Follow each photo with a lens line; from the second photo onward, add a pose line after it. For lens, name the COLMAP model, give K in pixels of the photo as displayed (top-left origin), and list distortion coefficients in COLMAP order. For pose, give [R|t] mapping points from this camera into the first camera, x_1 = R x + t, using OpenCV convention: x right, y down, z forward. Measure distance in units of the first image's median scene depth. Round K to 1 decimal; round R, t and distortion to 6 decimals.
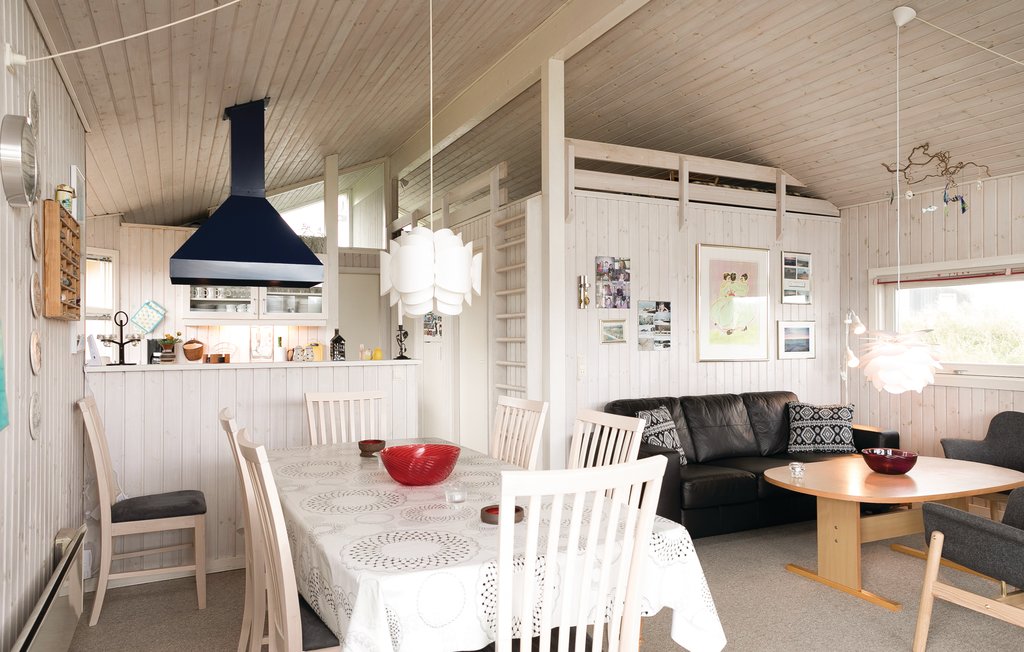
lens RADIAL K [[703.8, 0, 526.8], [0, 703.8, 327.3], [0, 0, 1]] dist [0.005627, 0.002854]
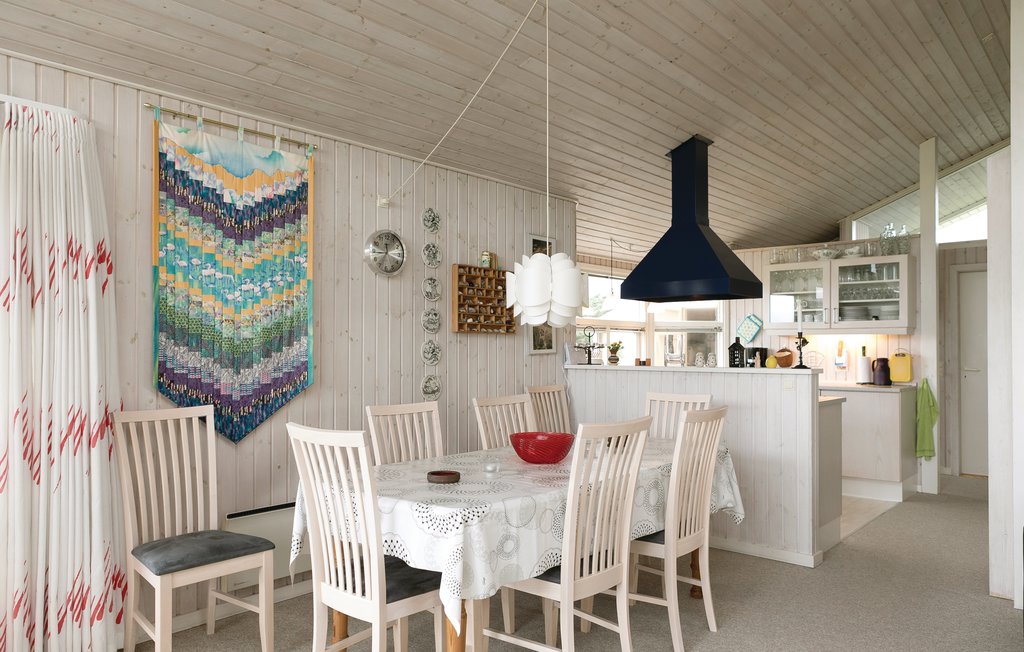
lens RADIAL K [[703.8, 0, 526.8], [0, 703.8, 327.3], [0, 0, 1]] dist [0.005627, 0.002854]
pose [[0.391149, -0.022717, -0.920047, 0.379182], [0.007470, 0.999741, -0.021509, 0.005483], [0.920297, 0.001540, 0.391217, 0.205479]]
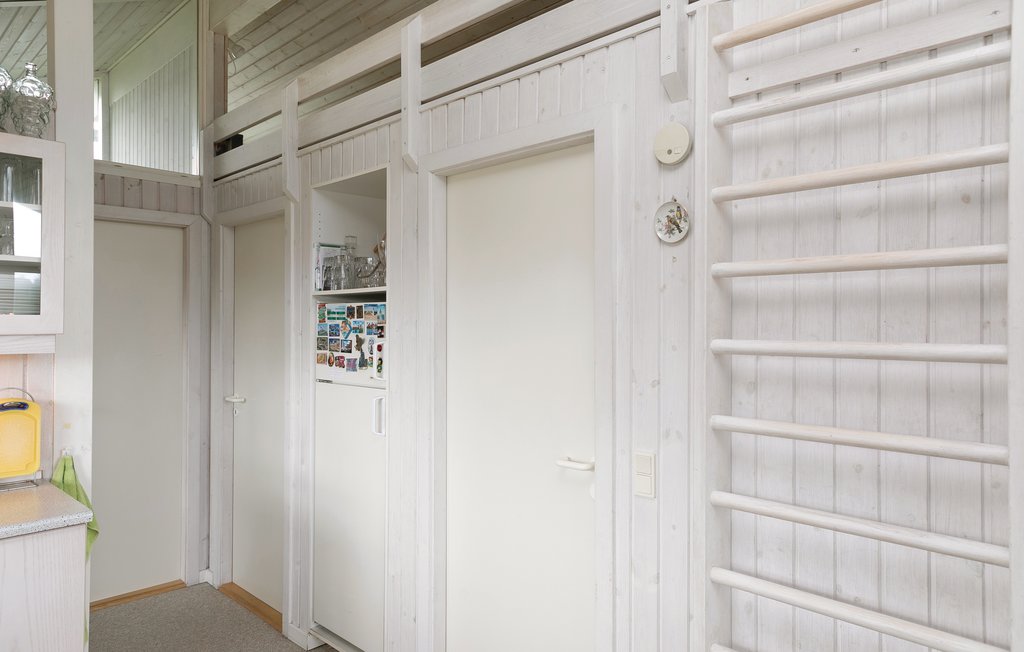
lens RADIAL K [[703.8, 0, 526.8], [0, 703.8, 327.3], [0, 0, 1]] dist [0.005627, 0.002854]
pose [[0.950325, 0.002849, 0.311247, -0.182364], [-0.006529, 0.999921, 0.010783, -0.020333], [-0.311192, -0.012280, 0.950268, 0.633464]]
